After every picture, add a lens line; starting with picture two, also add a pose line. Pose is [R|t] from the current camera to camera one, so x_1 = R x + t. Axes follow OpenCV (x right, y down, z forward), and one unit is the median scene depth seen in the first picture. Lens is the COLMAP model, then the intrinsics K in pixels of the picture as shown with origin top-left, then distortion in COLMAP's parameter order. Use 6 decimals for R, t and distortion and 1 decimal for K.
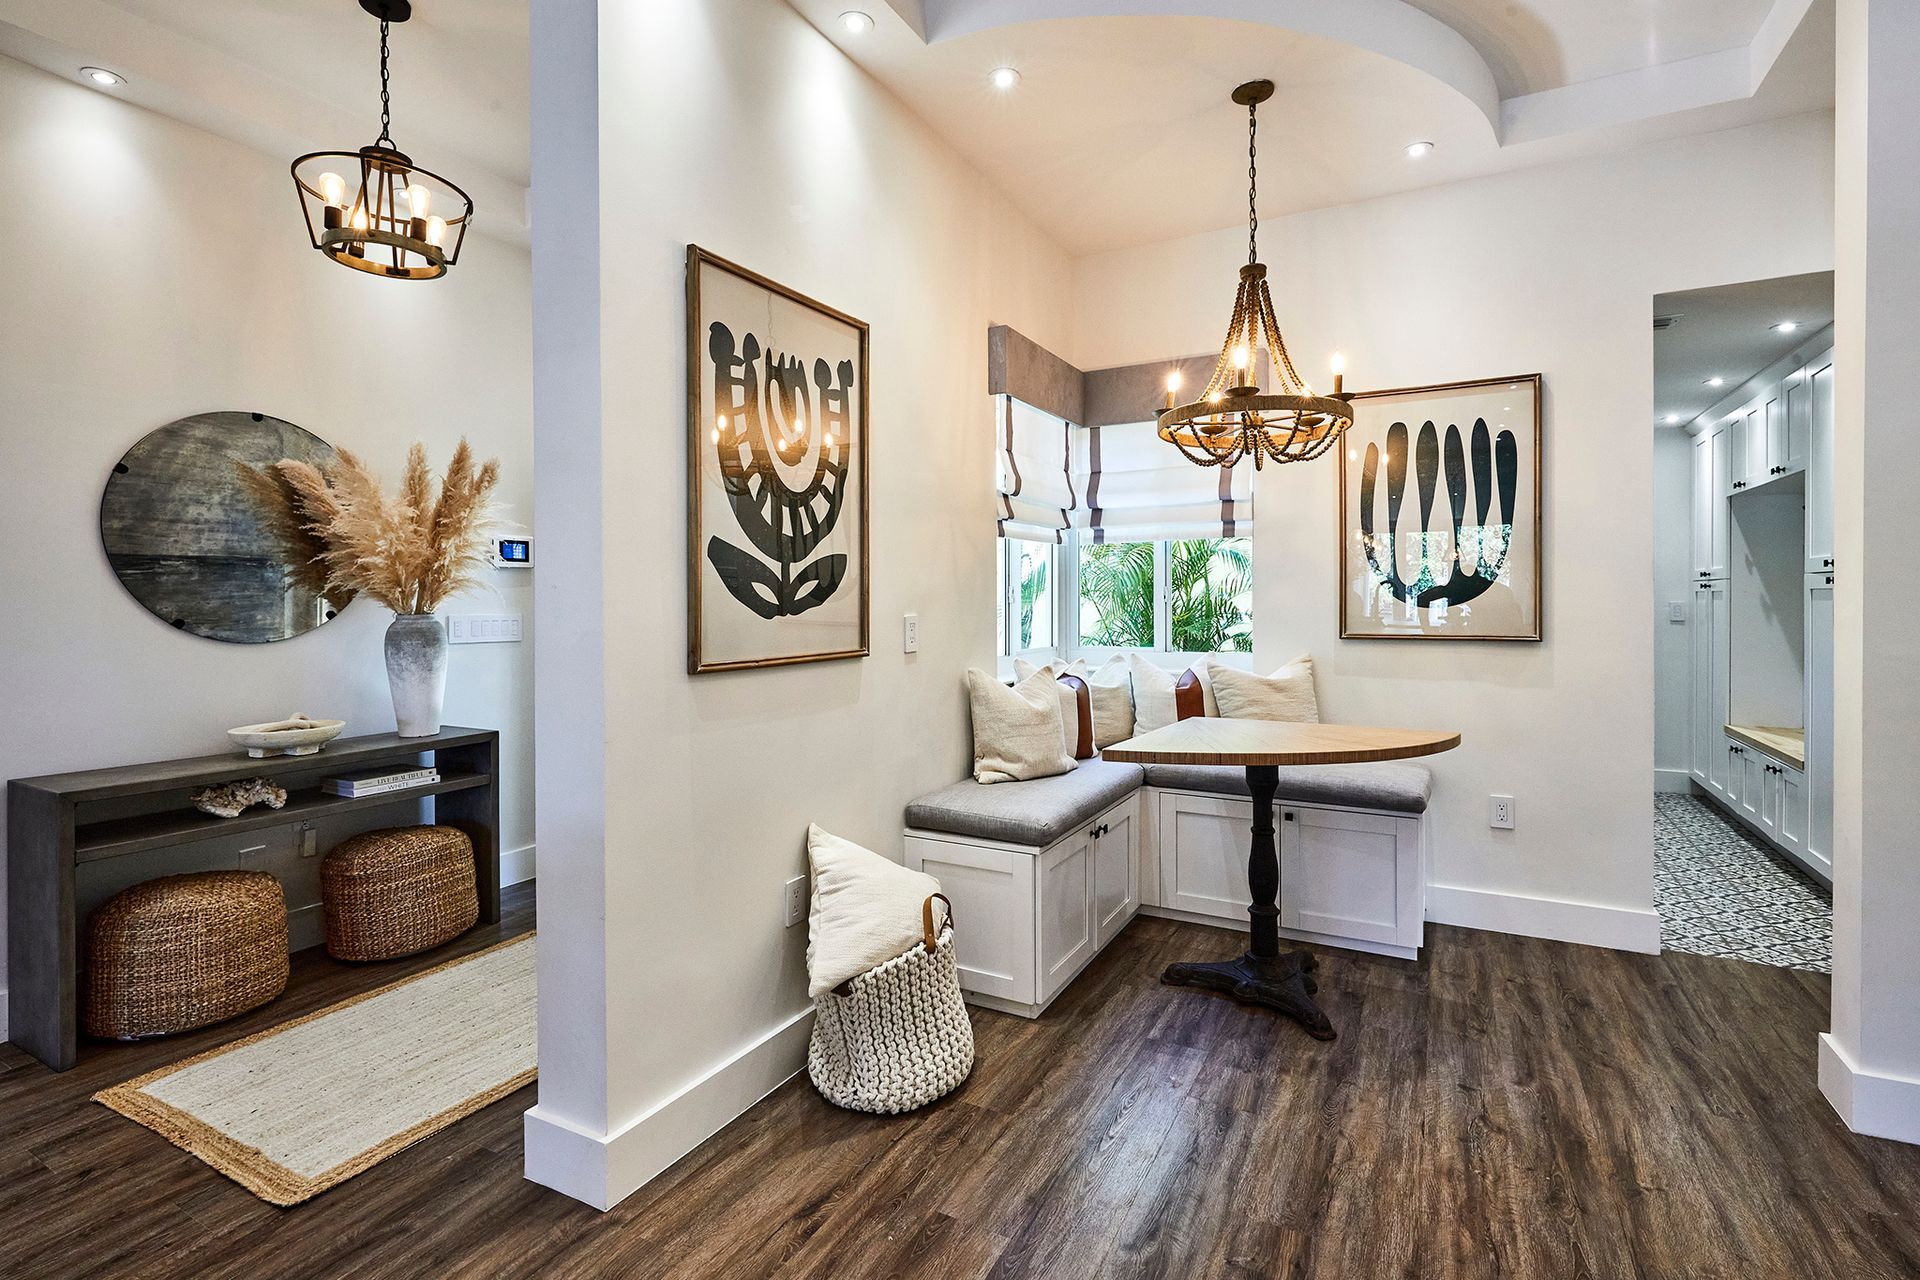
lens RADIAL K [[913.0, 0, 959.0], [0, 913.0, 603.8], [0, 0, 1]] dist [0.001330, 0.000058]
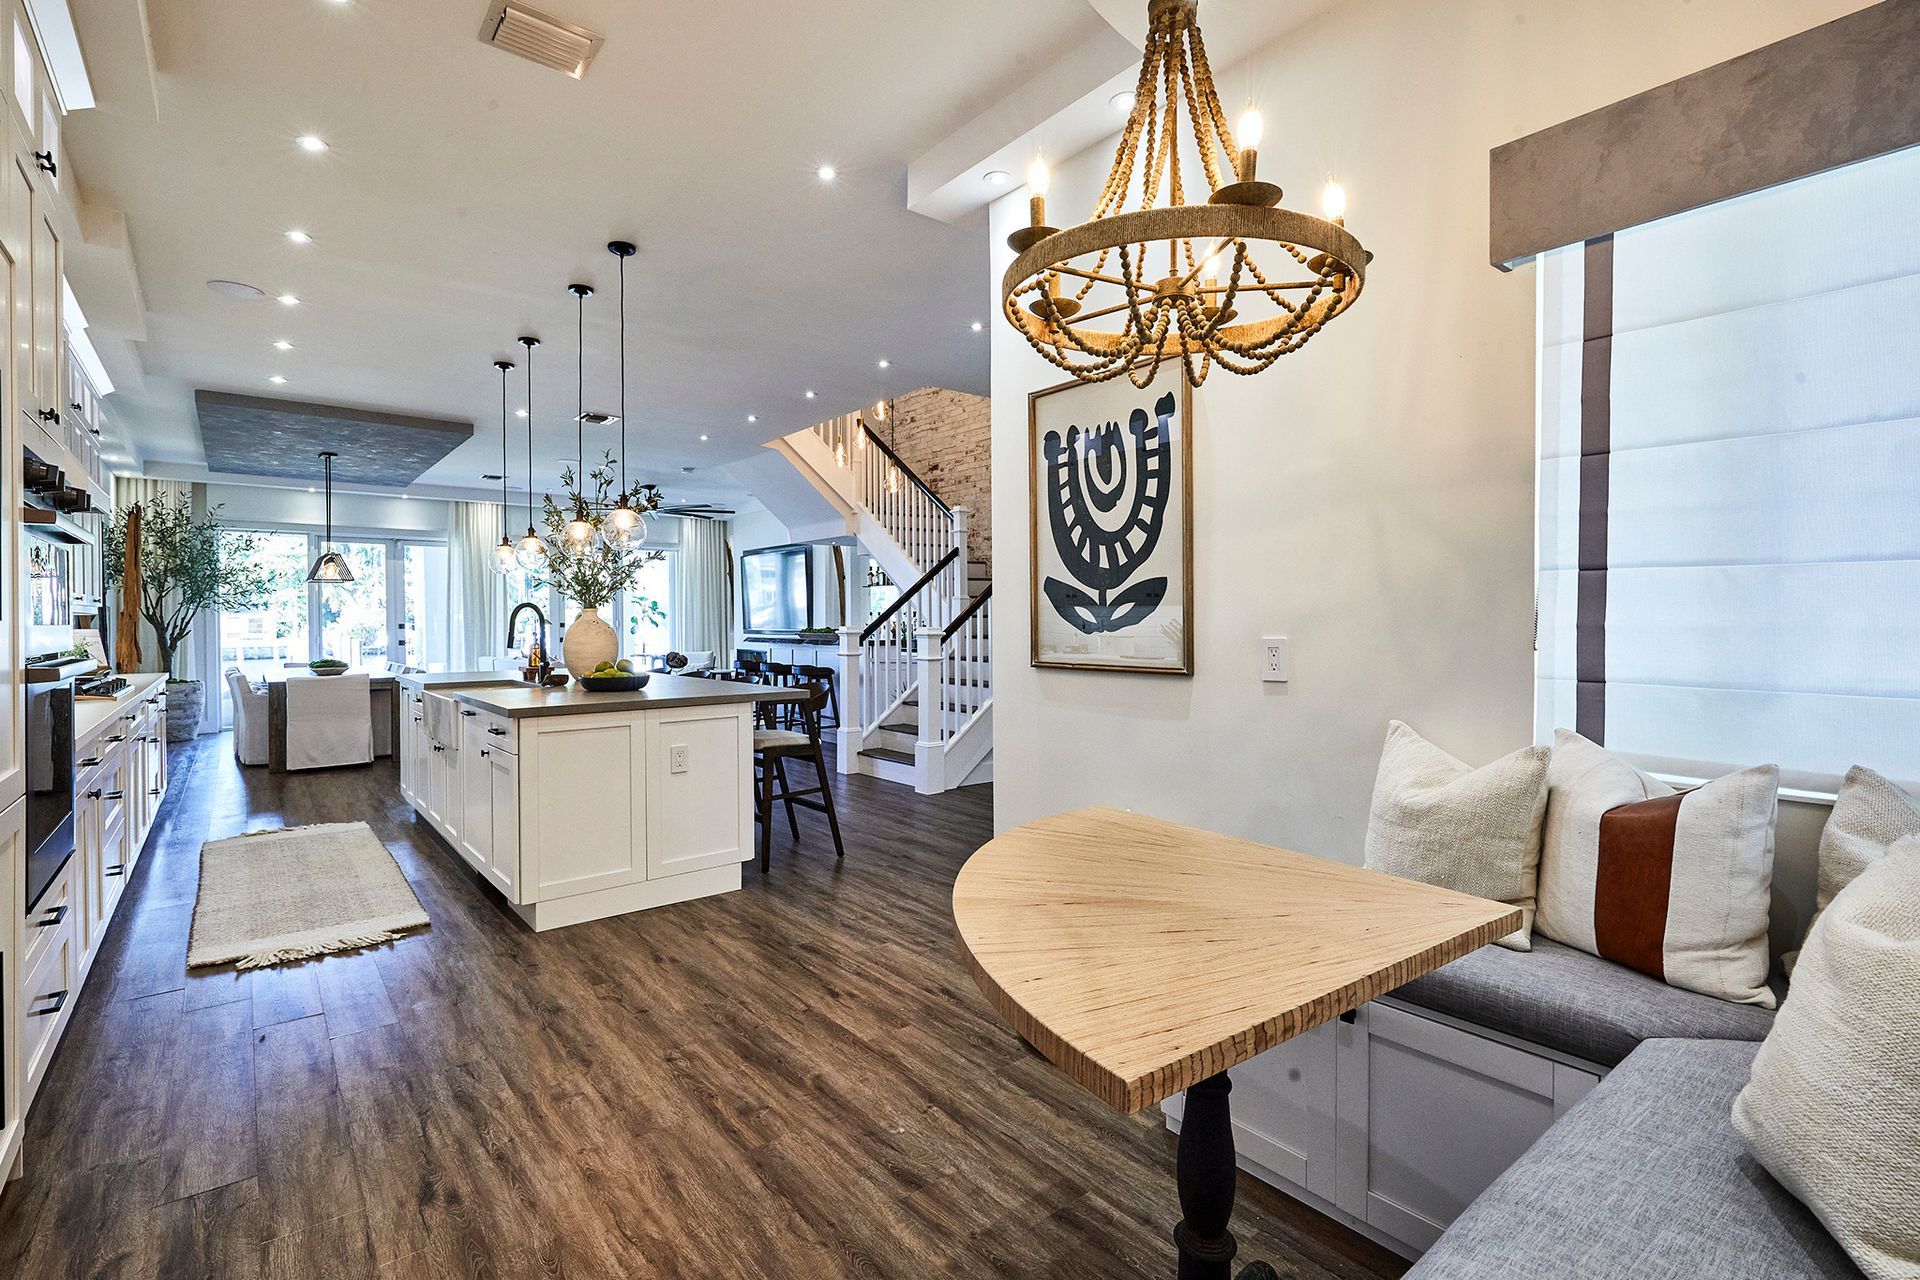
lens RADIAL K [[913.0, 0, 961.3], [0, 913.0, 632.6], [0, 0, 1]] dist [0.001330, 0.000058]
pose [[-0.402678, 0.016120, -0.915200, 1.048580], [-0.004871, 0.999793, 0.019753, -0.010153], [0.915329, 0.012412, -0.402516, 1.337936]]
